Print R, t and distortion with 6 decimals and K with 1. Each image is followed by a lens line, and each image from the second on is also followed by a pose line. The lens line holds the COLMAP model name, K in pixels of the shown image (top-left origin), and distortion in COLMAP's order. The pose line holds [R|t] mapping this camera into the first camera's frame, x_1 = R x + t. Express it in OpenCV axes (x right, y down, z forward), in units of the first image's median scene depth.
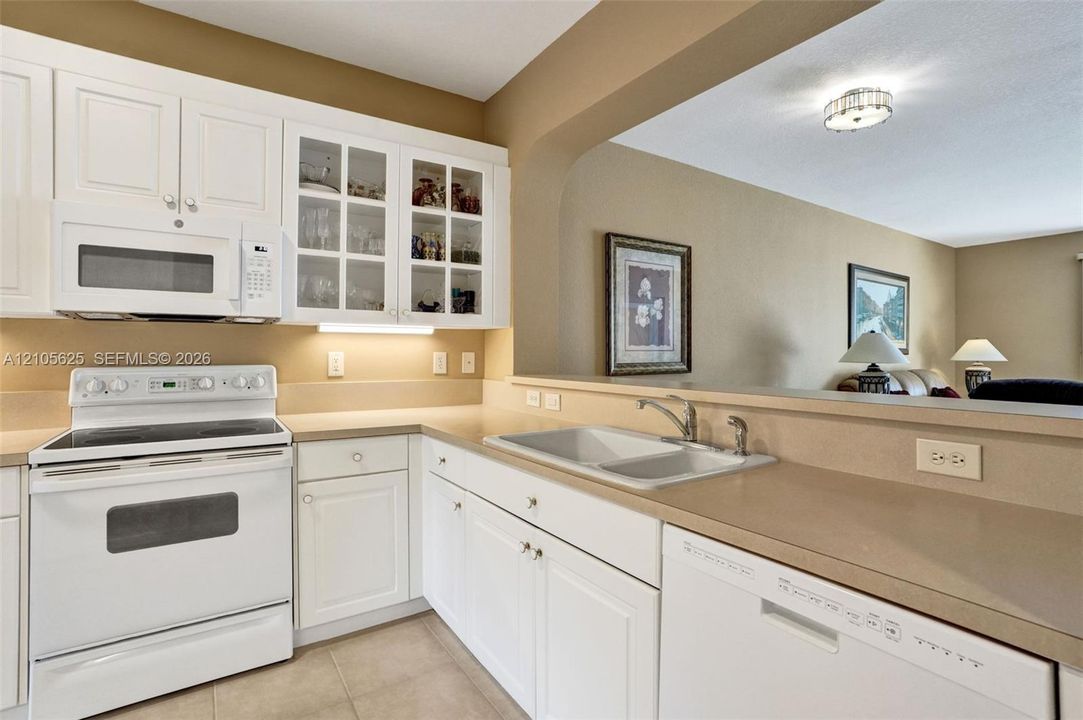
lens RADIAL K [[511.1, 0, 532.8], [0, 511.1, 355.5], [0, 0, 1]] dist [-0.039939, 0.009993]
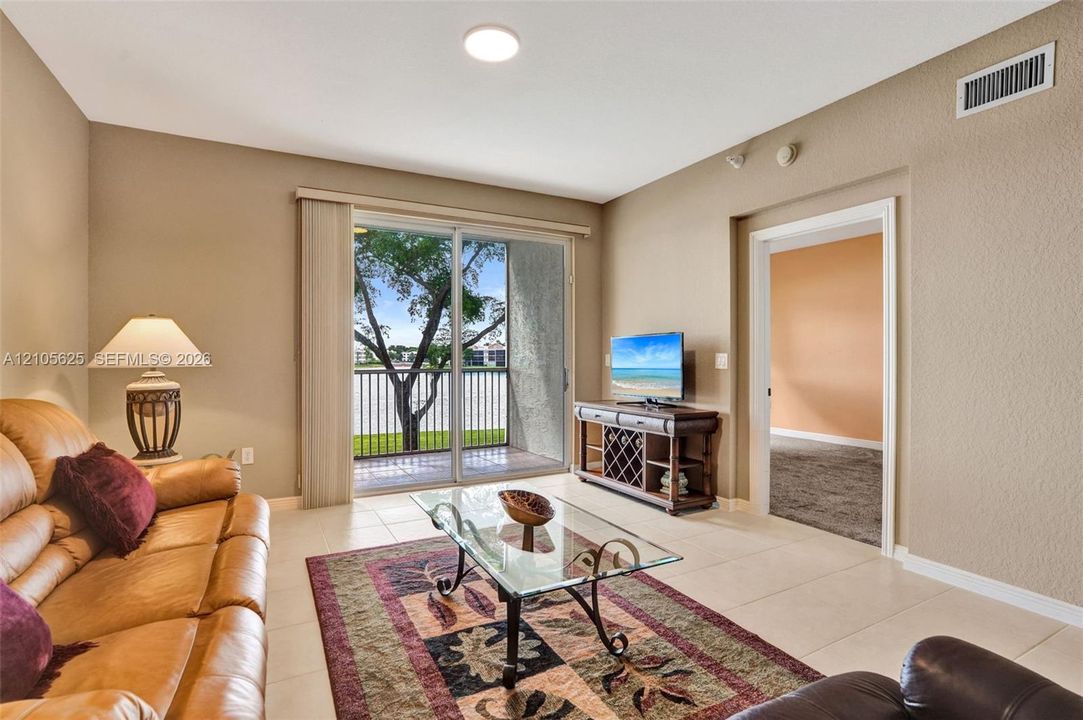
lens RADIAL K [[509.6, 0, 533.9], [0, 509.6, 361.3], [0, 0, 1]] dist [-0.016178, 0.000838]
pose [[0.084226, -0.010135, 0.996395, 1.420591], [0.009657, 0.999910, 0.009354, 0.012420], [-0.996400, 0.008835, 0.084316, 1.864879]]
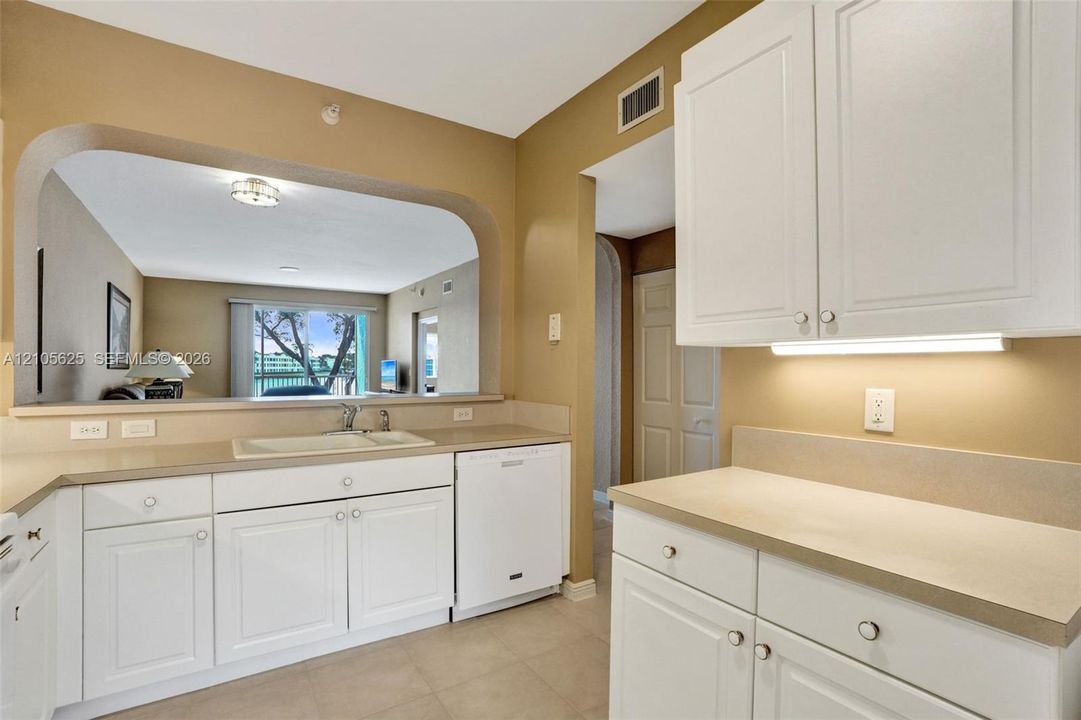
lens RADIAL K [[510.1, 0, 529.9], [0, 510.1, 372.3], [0, 0, 1]] dist [-0.039939, 0.009993]
pose [[0.018582, -0.013751, 0.999733, -0.943490], [0.001472, 0.999905, 0.013726, -0.026077], [-0.999826, 0.001217, 0.018600, 0.304938]]
